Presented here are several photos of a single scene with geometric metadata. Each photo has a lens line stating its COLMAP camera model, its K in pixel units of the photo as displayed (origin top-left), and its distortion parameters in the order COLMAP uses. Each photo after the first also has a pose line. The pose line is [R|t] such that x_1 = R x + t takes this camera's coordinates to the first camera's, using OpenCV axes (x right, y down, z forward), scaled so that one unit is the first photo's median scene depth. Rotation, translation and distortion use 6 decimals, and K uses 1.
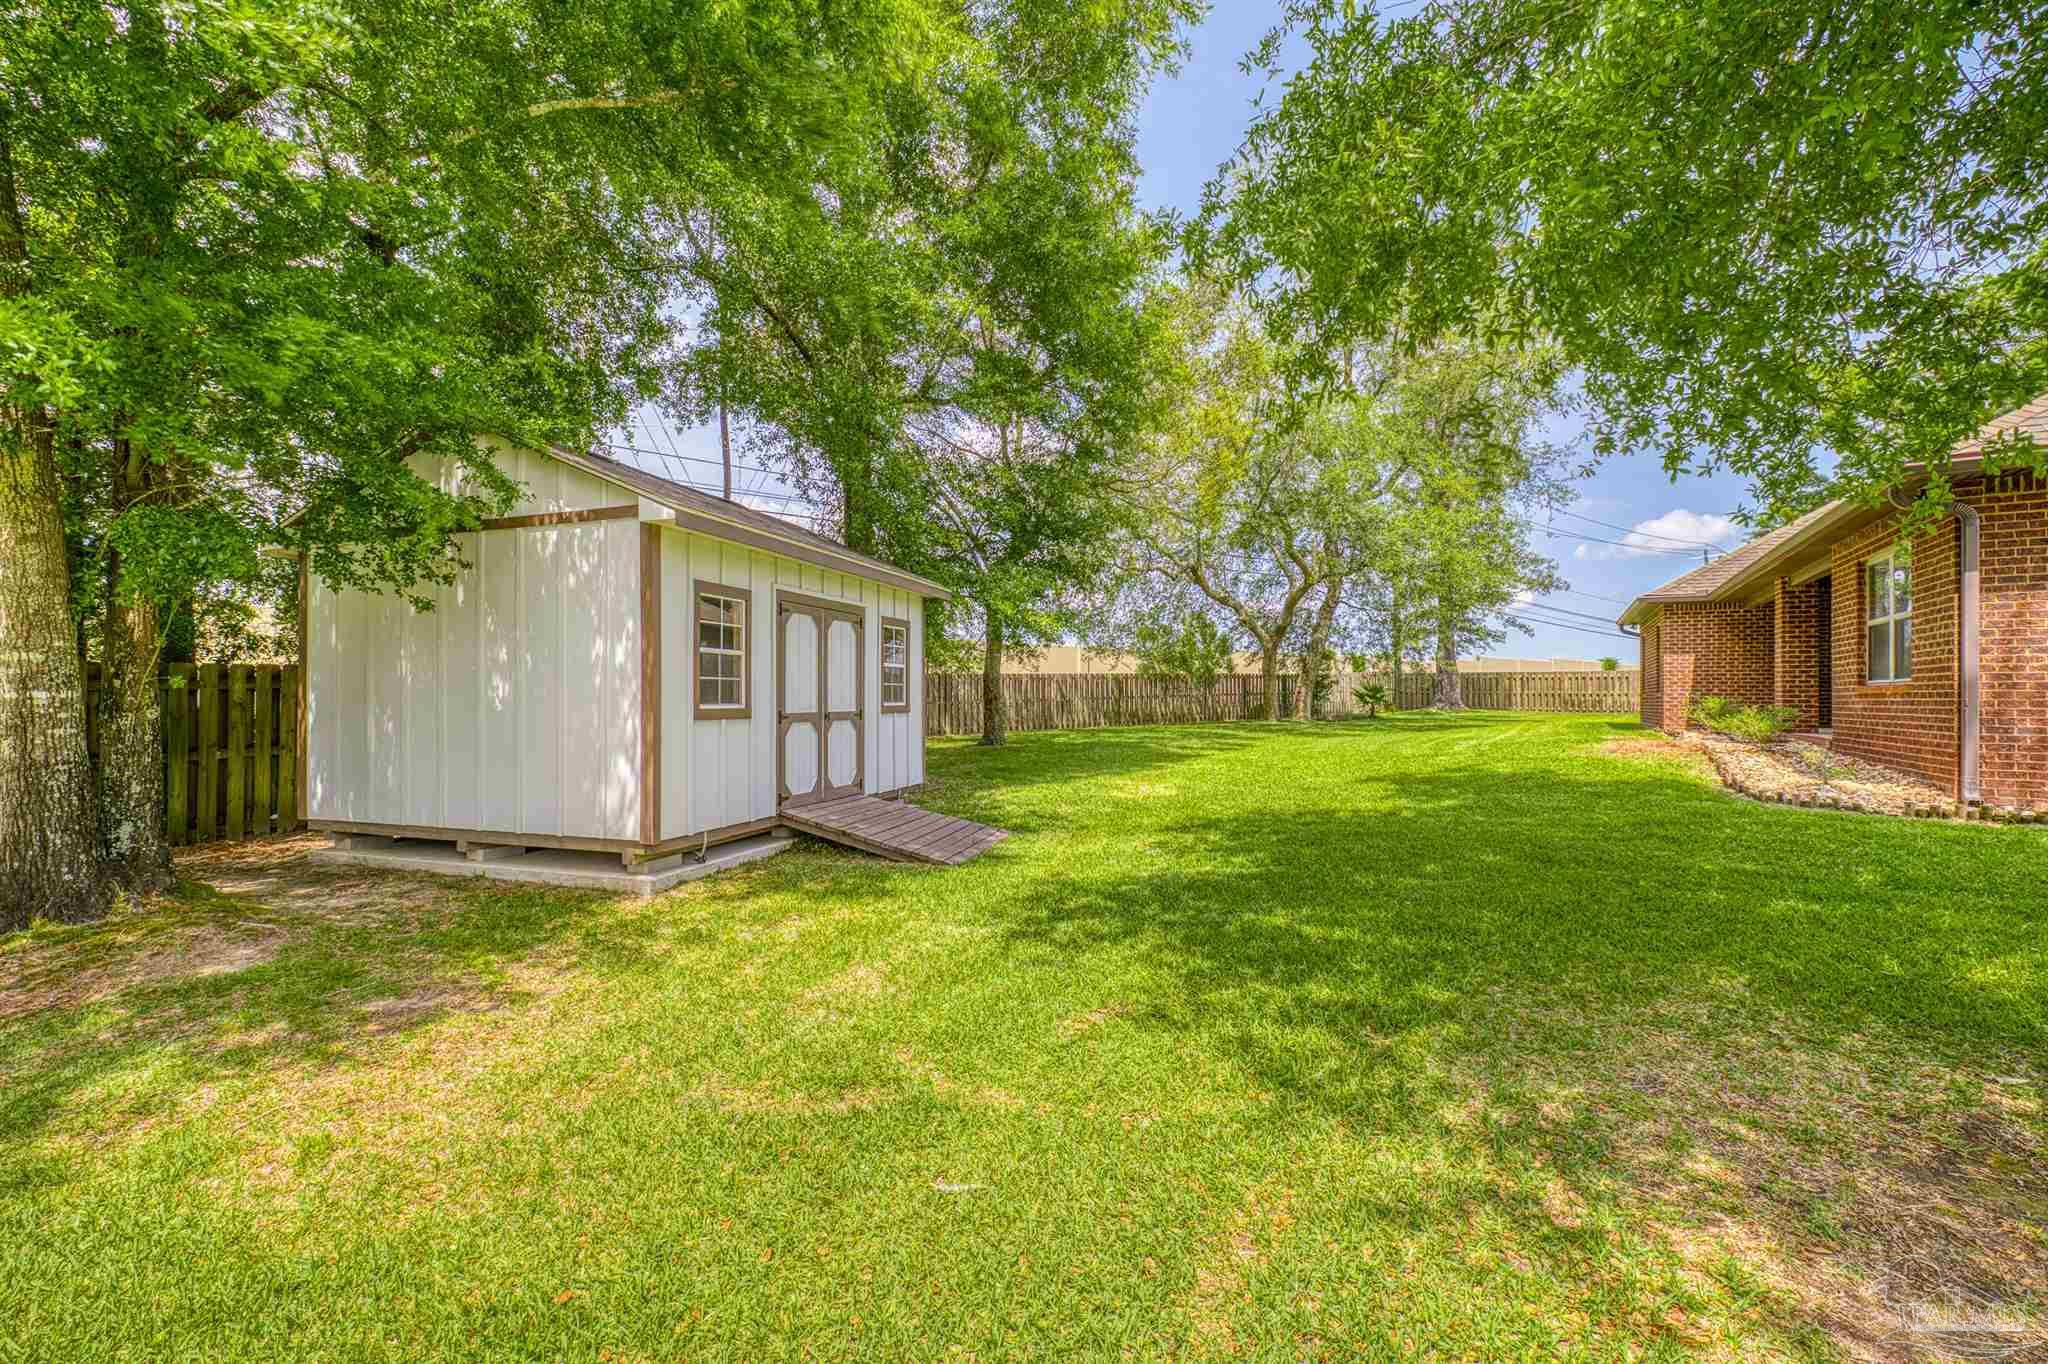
lens RADIAL K [[878.2, 0, 1025.1], [0, 878.2, 698.4], [0, 0, 1]] dist [0.003438, 0.000469]
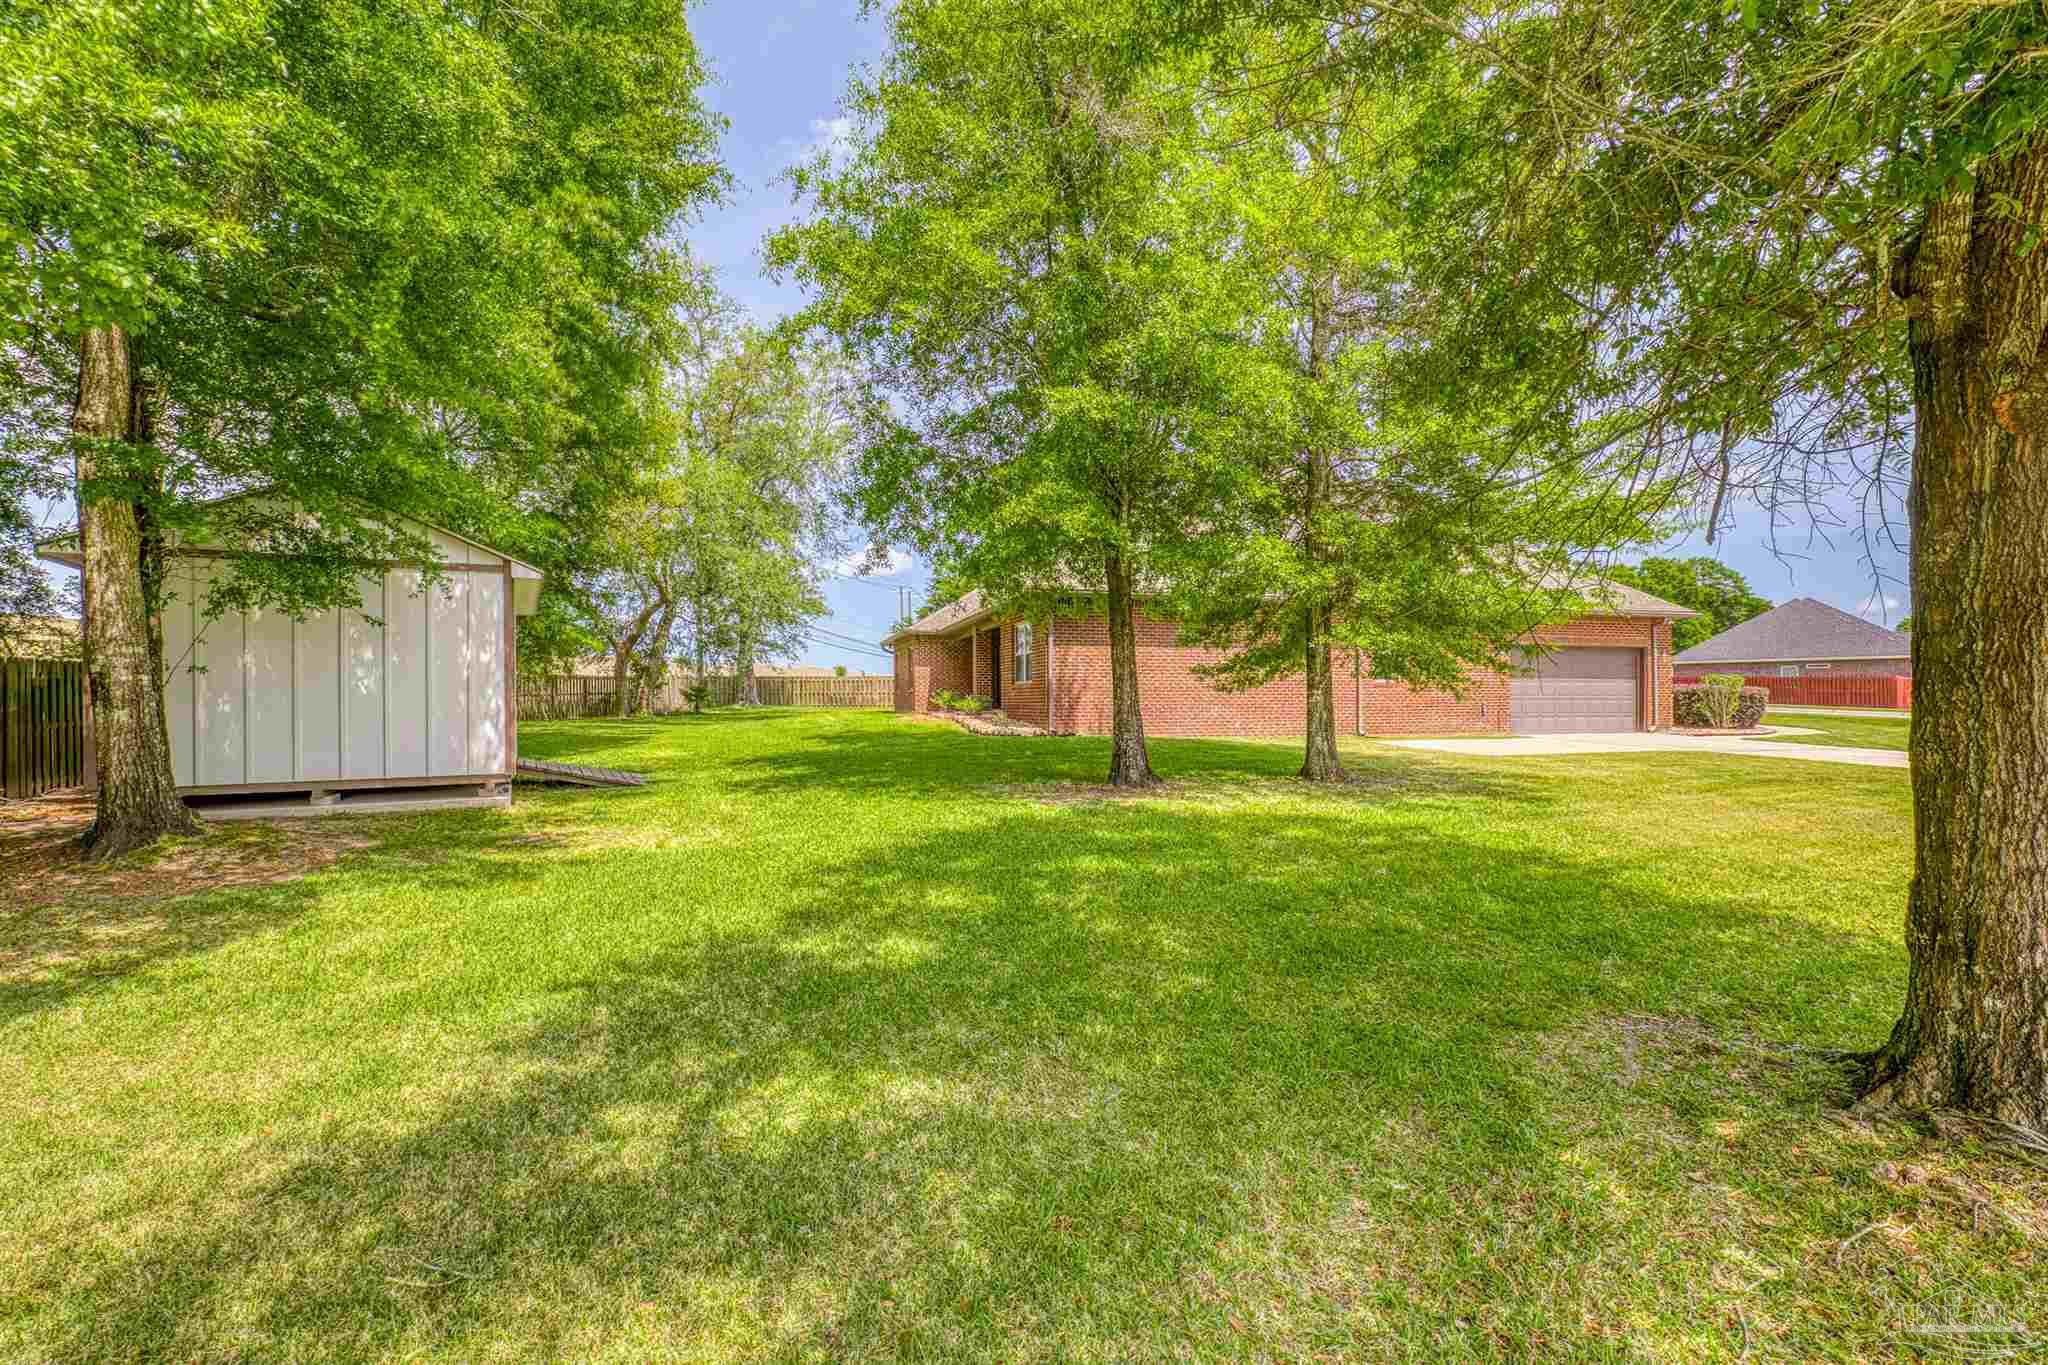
lens RADIAL K [[878.2, 0, 1025.1], [0, 878.2, 698.9], [0, 0, 1]] dist [0.003438, 0.000469]
pose [[0.688282, -0.007924, 0.725400, -0.573366], [0.010711, 0.999942, 0.000760, 0.020445], [-0.725364, 0.007247, 0.688327, -0.478751]]
